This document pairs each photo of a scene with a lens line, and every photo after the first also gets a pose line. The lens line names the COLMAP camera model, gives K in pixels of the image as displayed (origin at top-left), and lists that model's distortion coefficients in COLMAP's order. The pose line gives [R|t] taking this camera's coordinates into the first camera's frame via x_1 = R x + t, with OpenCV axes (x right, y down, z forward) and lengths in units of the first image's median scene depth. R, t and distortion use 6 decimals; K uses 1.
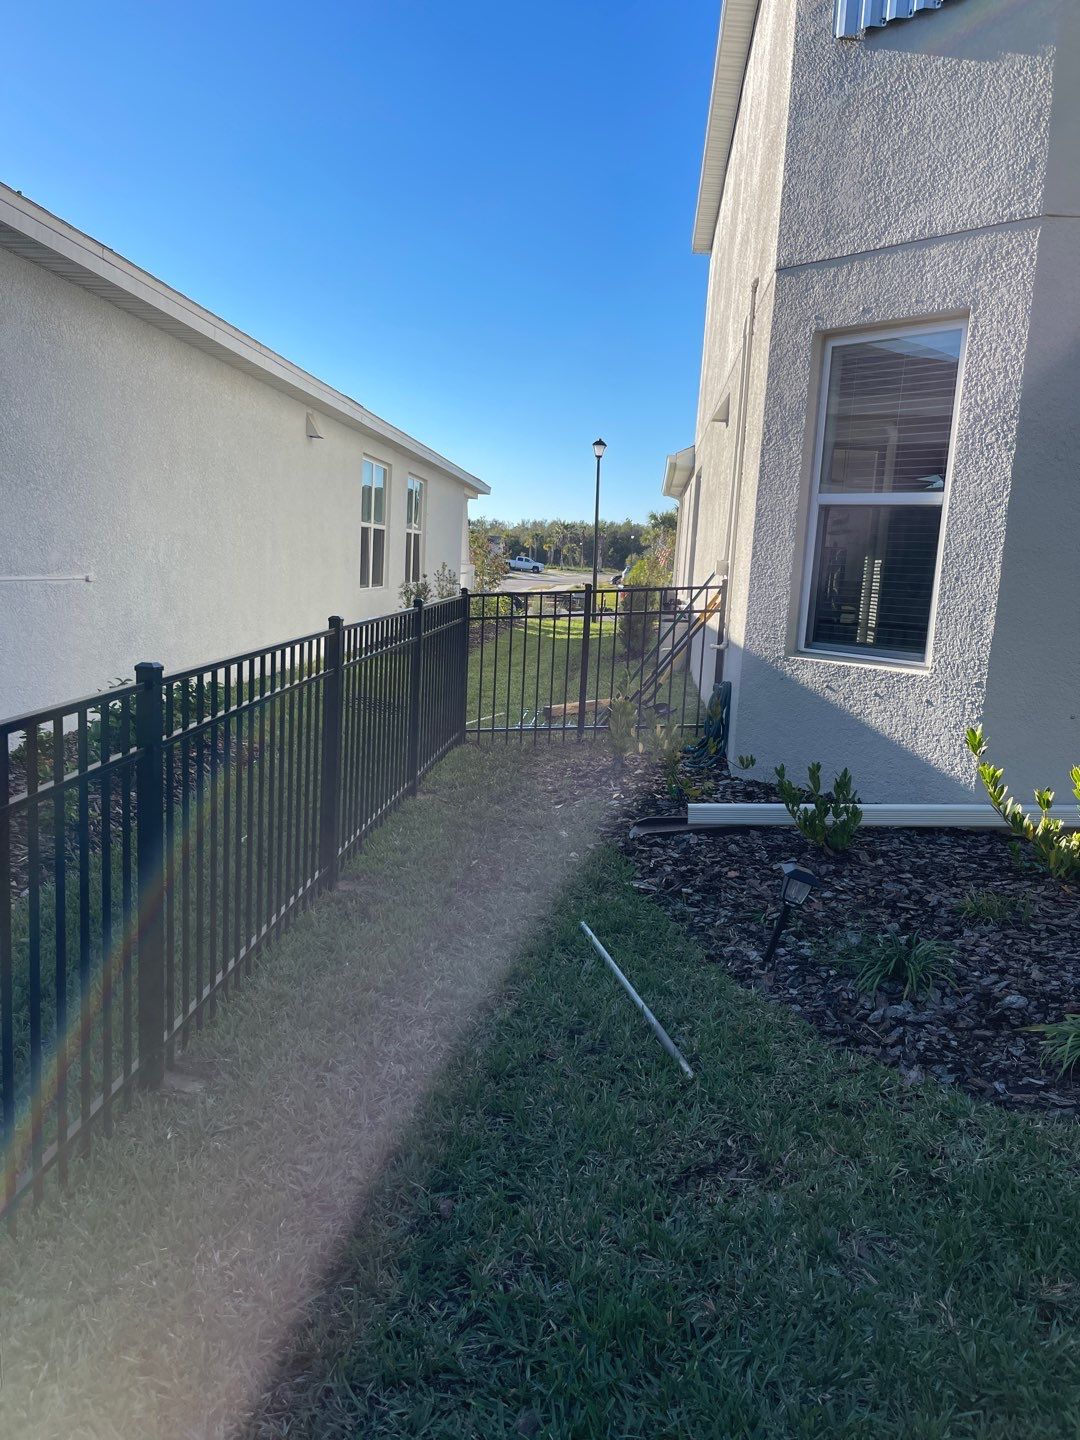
lens RADIAL K [[1088.9, 0, 540.0], [0, 1088.9, 720.0], [0, 0, 1]] dist [0.002157, 0.002796]
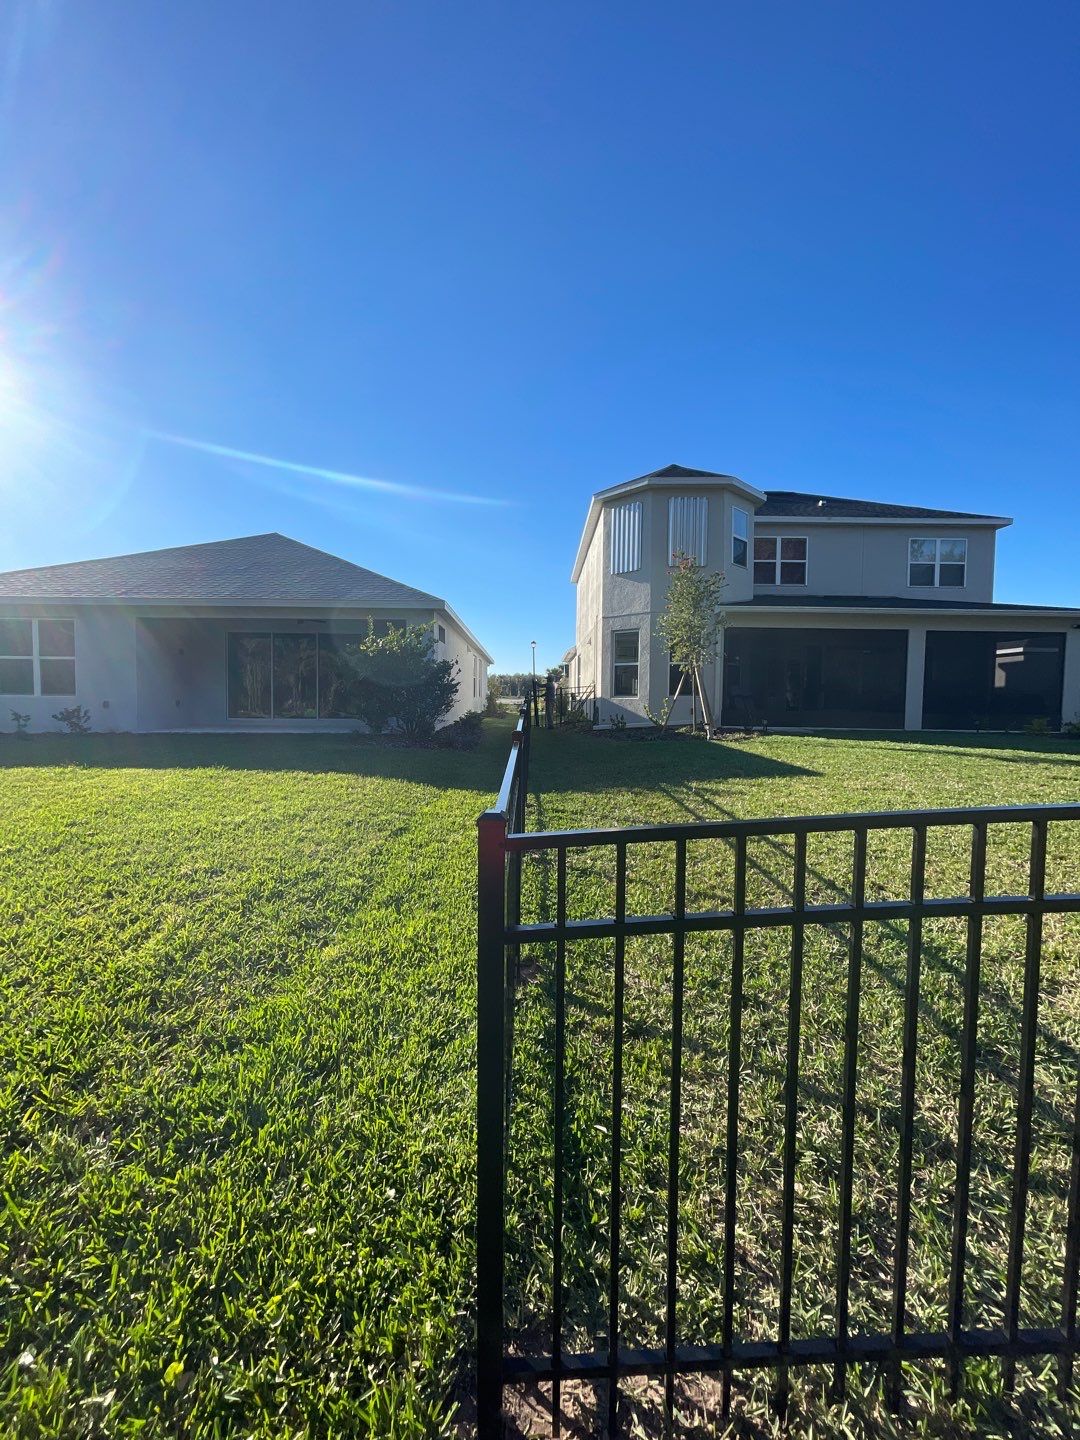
lens RADIAL K [[587.9, 0, 540.0], [0, 587.9, 720.0], [0, 0, 1]] dist [-0.000255, 0.000386]
pose [[0.993865, -0.050774, 0.098258, -0.333610], [0.060672, 0.993083, -0.100523, 0.276299], [-0.092475, 0.105868, 0.990071, -1.495103]]
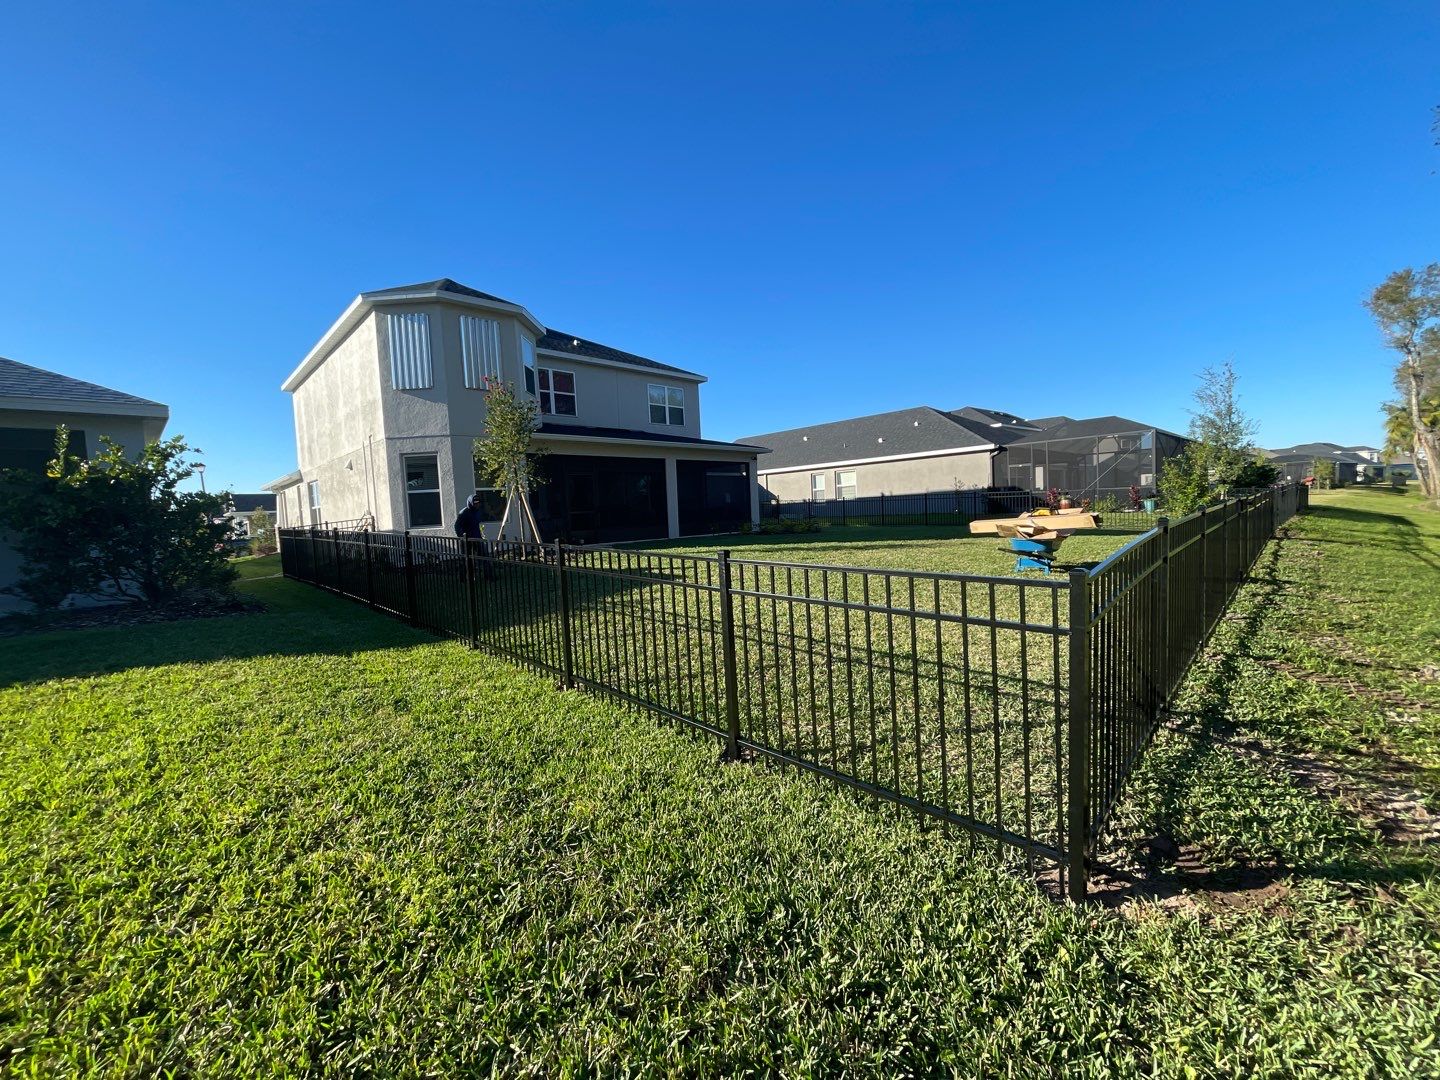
lens RADIAL K [[587.9, 0, 713.7], [0, 587.9, 542.7], [0, 0, 1]] dist [-0.000255, 0.000386]
pose [[0.639715, -0.128217, 0.757843, -0.745235], [0.195949, 0.980614, 0.000501, 0.222485], [-0.743215, 0.148178, 0.652437, -1.352479]]
